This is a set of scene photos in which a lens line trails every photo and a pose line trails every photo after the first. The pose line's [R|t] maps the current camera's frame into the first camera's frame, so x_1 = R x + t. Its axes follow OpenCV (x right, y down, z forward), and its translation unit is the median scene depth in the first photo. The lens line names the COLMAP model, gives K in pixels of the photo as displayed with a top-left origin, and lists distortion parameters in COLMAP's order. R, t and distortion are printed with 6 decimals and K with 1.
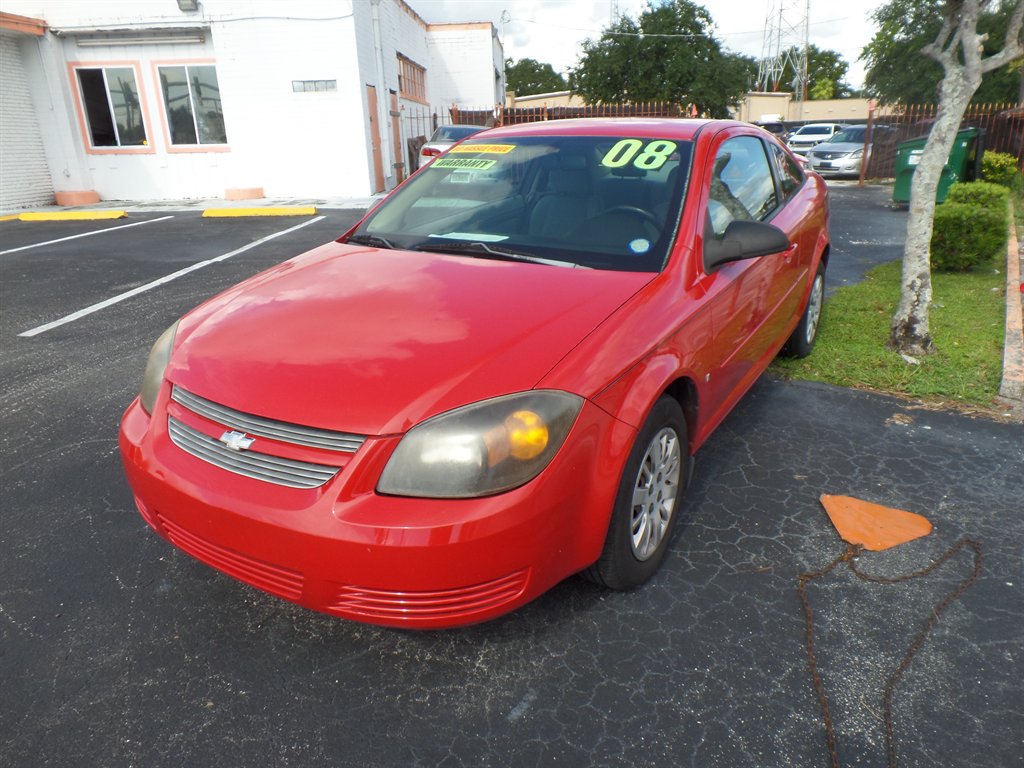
lens RADIAL K [[718.4, 0, 518.4], [0, 718.4, 387.7], [0, 0, 1]] dist [0.028022, -0.014435]
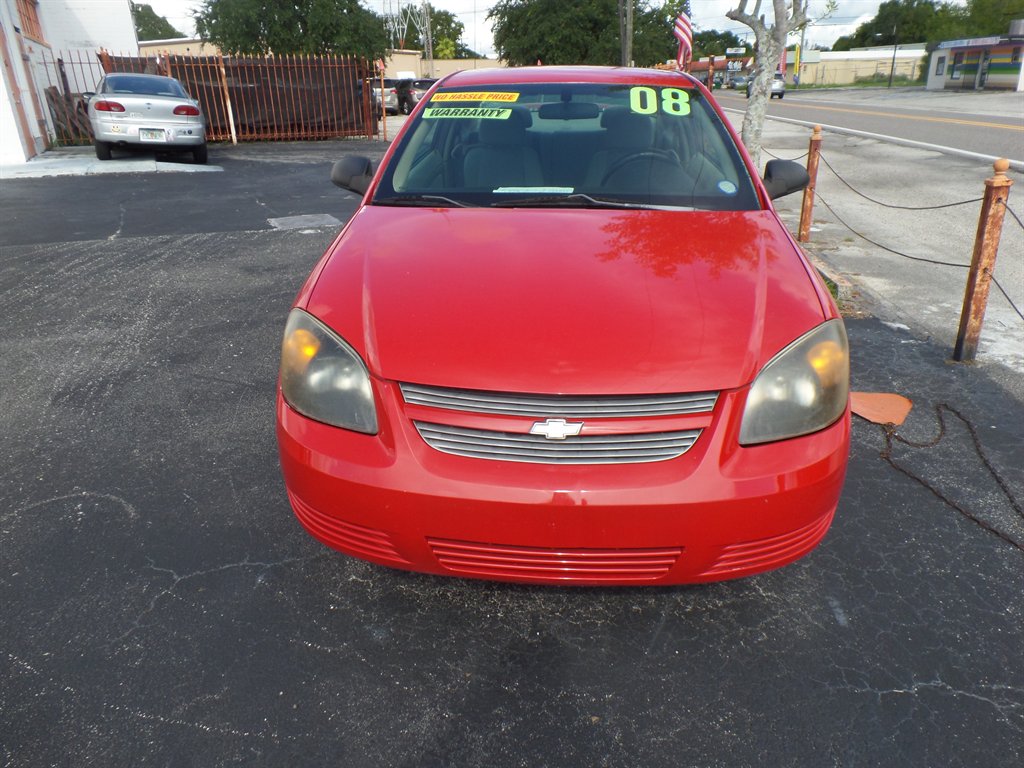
lens RADIAL K [[718.4, 0, 514.6], [0, 718.4, 395.1], [0, 0, 1]] dist [0.028022, -0.014435]
pose [[0.878610, -0.178070, 0.443098, -0.119119], [0.151272, 0.983874, 0.095440, -0.008447], [-0.452948, -0.016826, 0.891378, 0.035557]]
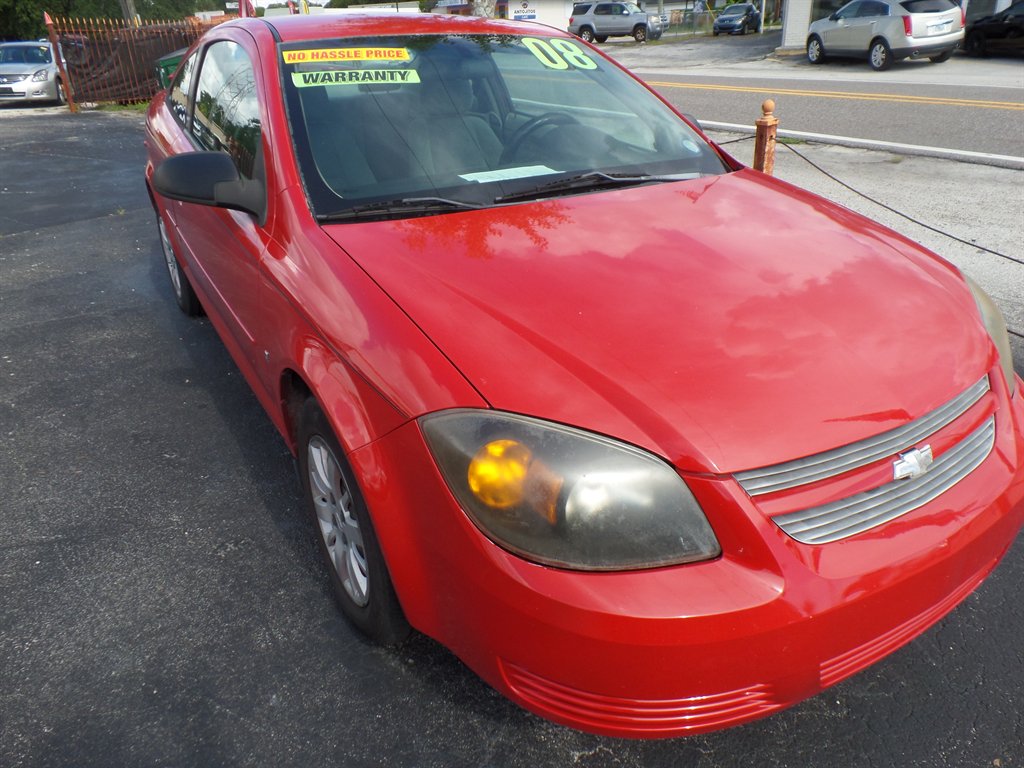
lens RADIAL K [[718.4, 0, 511.1], [0, 718.4, 385.9], [0, 0, 1]] dist [0.028022, -0.014435]
pose [[0.435486, -0.386632, 0.812937, -0.161483], [0.312603, 0.911820, 0.266201, -0.044713], [-0.844175, 0.138199, 0.517948, 0.139735]]
